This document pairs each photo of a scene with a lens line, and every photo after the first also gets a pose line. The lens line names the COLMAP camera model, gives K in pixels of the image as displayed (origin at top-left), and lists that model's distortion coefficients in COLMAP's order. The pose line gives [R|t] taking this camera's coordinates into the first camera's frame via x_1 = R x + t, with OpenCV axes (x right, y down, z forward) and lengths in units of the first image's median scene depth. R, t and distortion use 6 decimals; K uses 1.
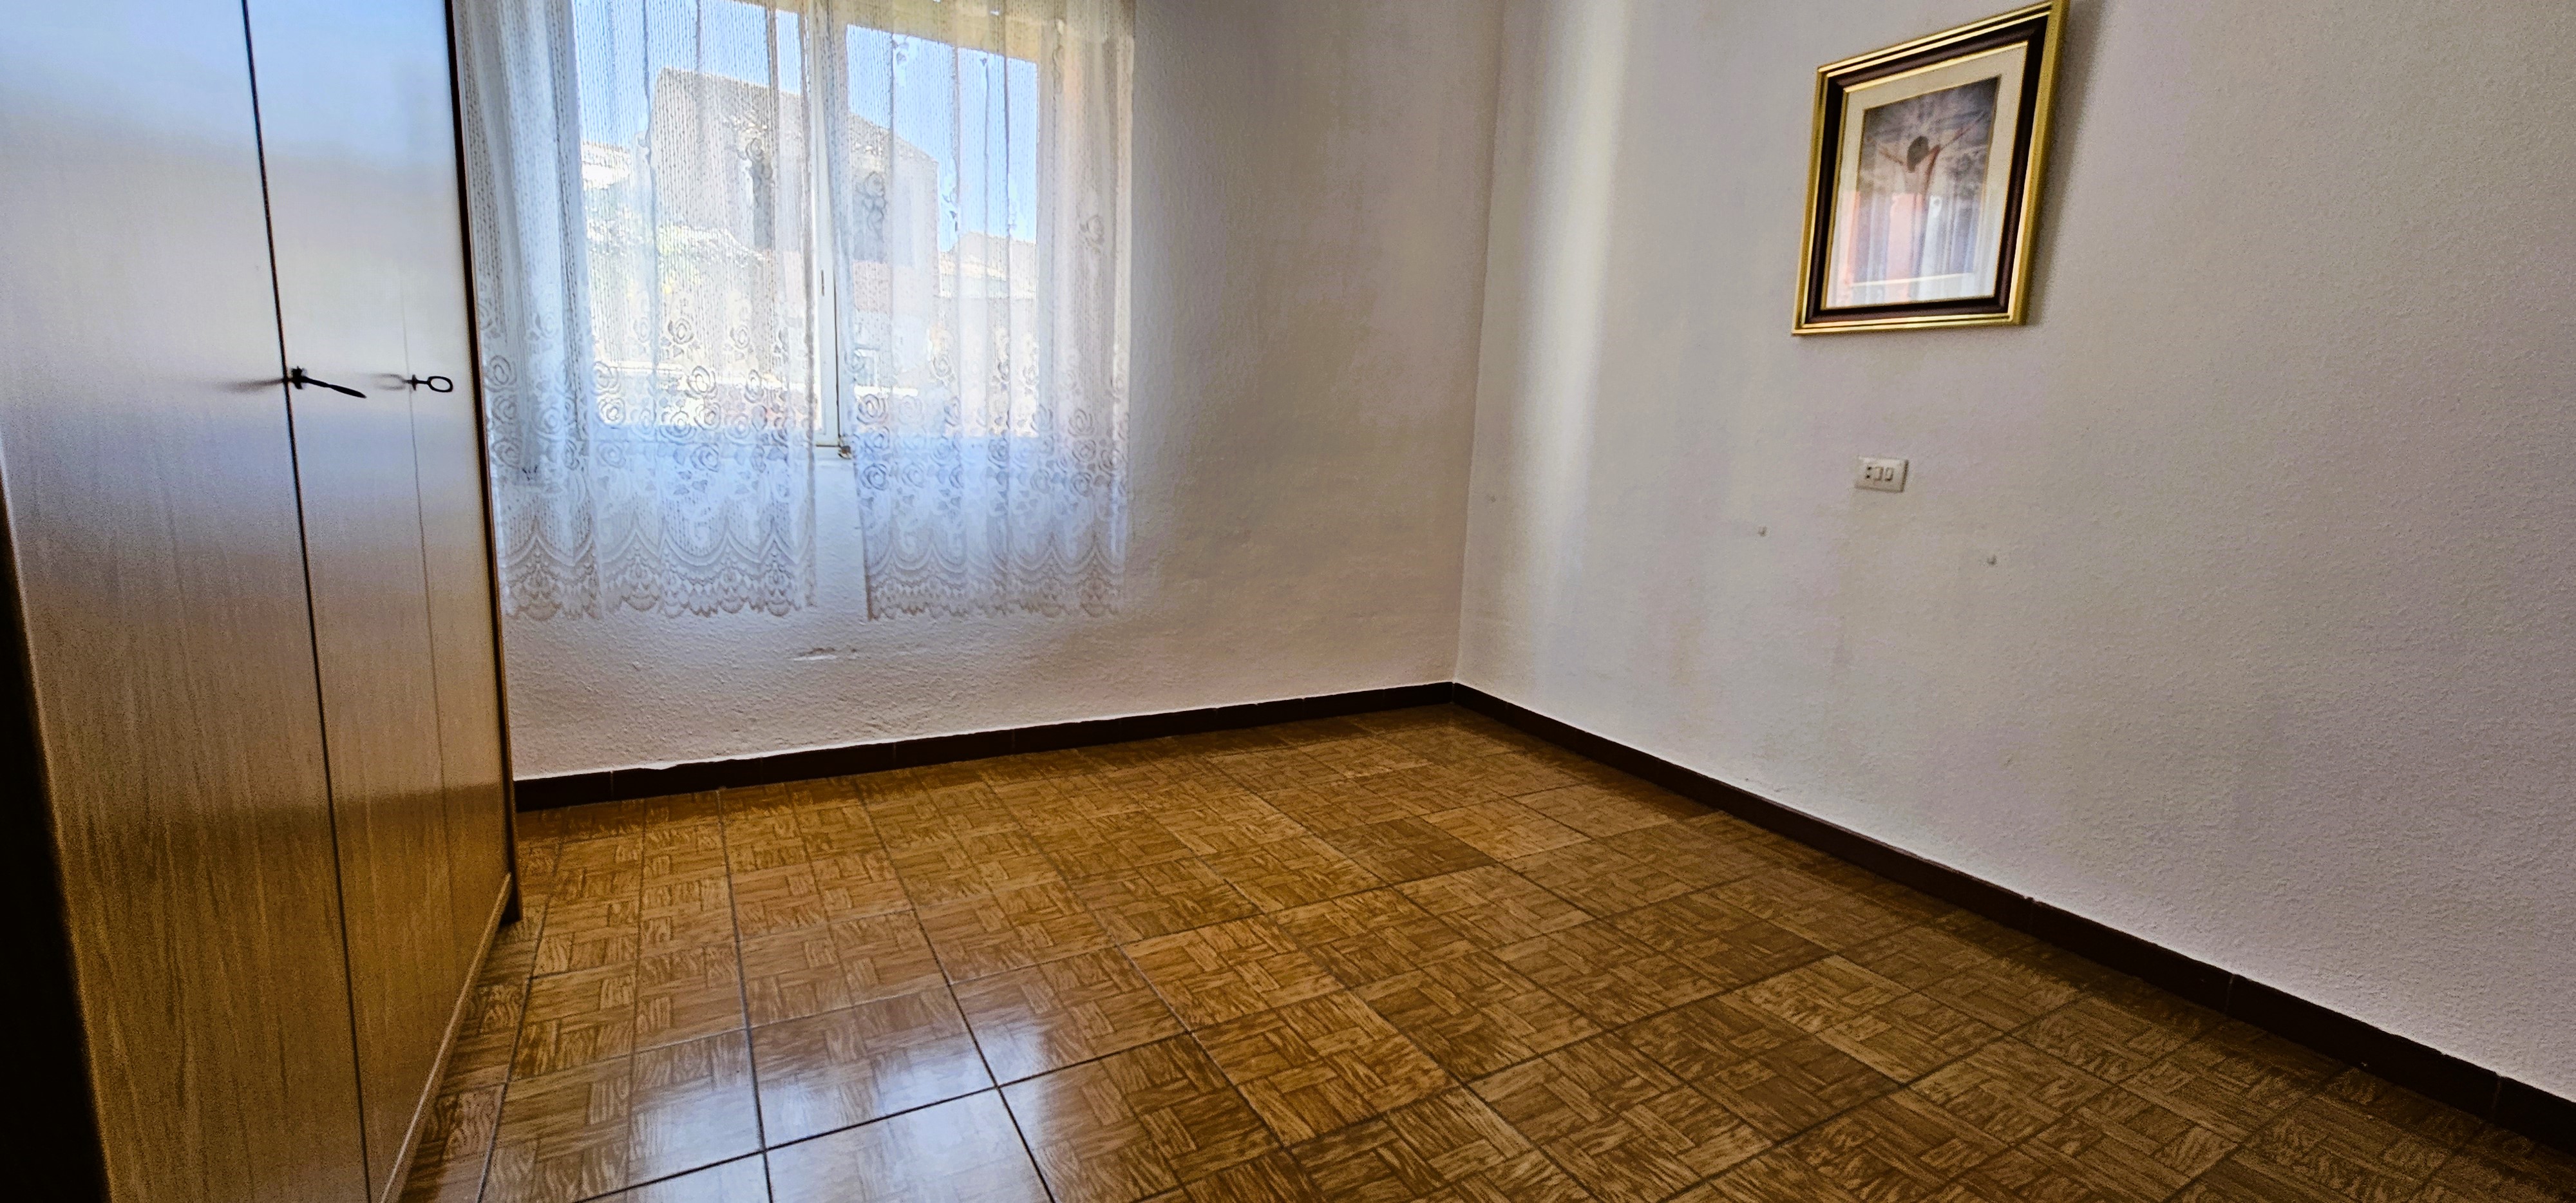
lens RADIAL K [[1052.6, 0, 1281.4], [0, 1052.6, 608.0], [0, 0, 1]] dist [-0.002603, 0.000708]
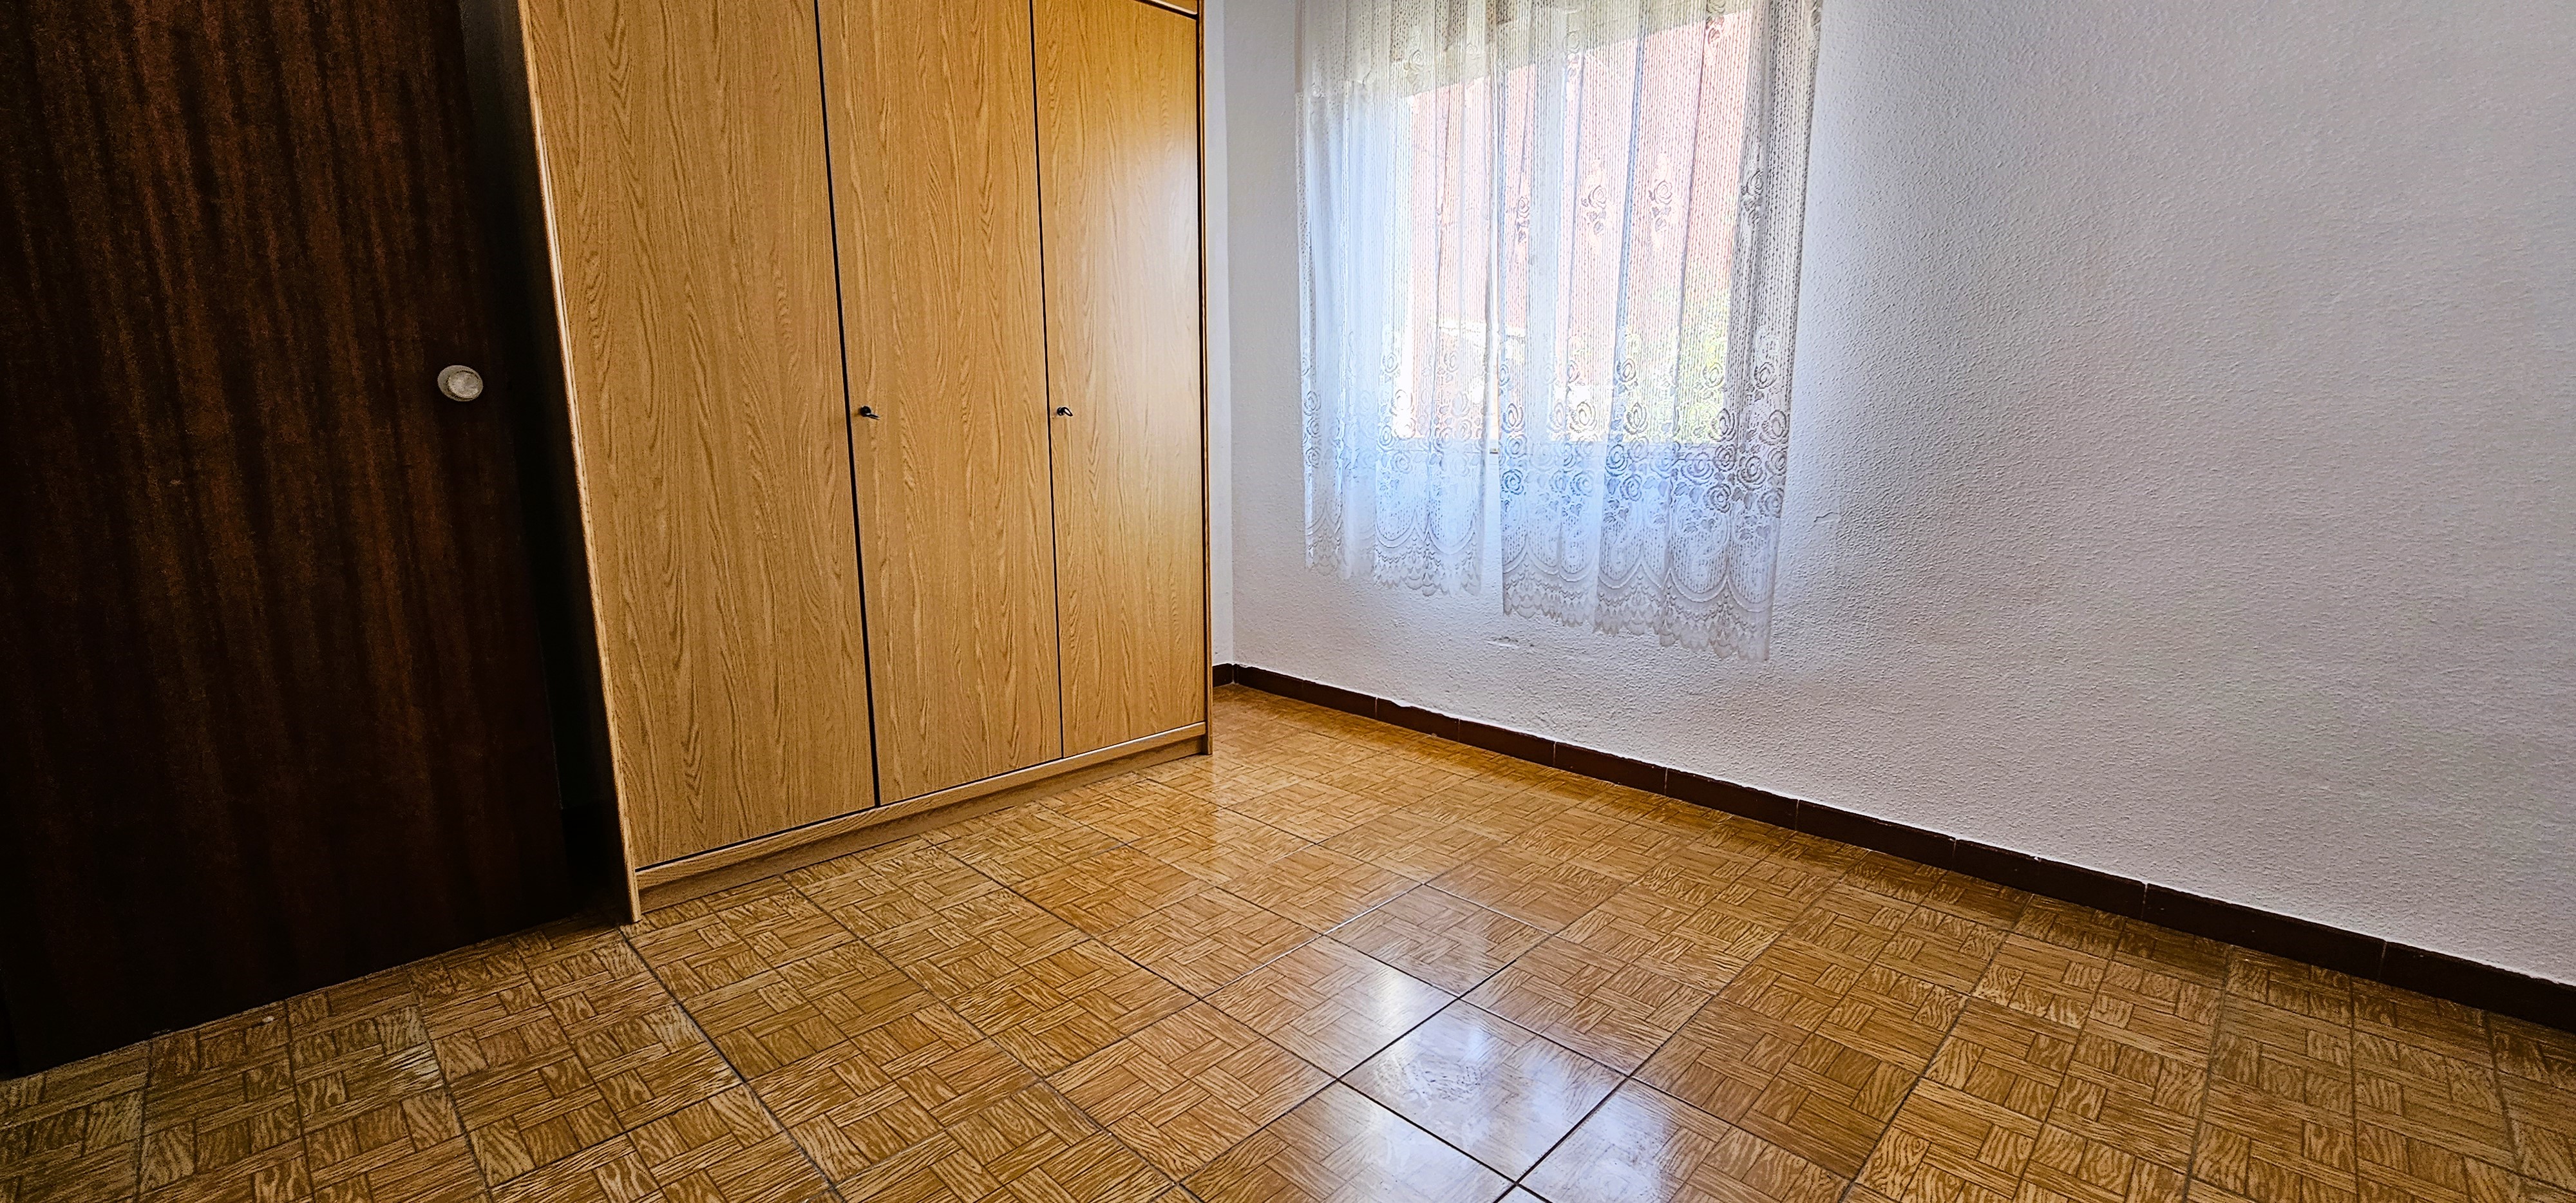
lens RADIAL K [[1052.6, 0, 1281.4], [0, 1052.6, 608.0], [0, 0, 1]] dist [-0.002603, 0.000708]
pose [[0.267259, 0.131087, -0.954667, 0.568705], [-0.156320, 0.983479, 0.091281, -0.057129], [0.950861, 0.124838, 0.283335, 0.469022]]
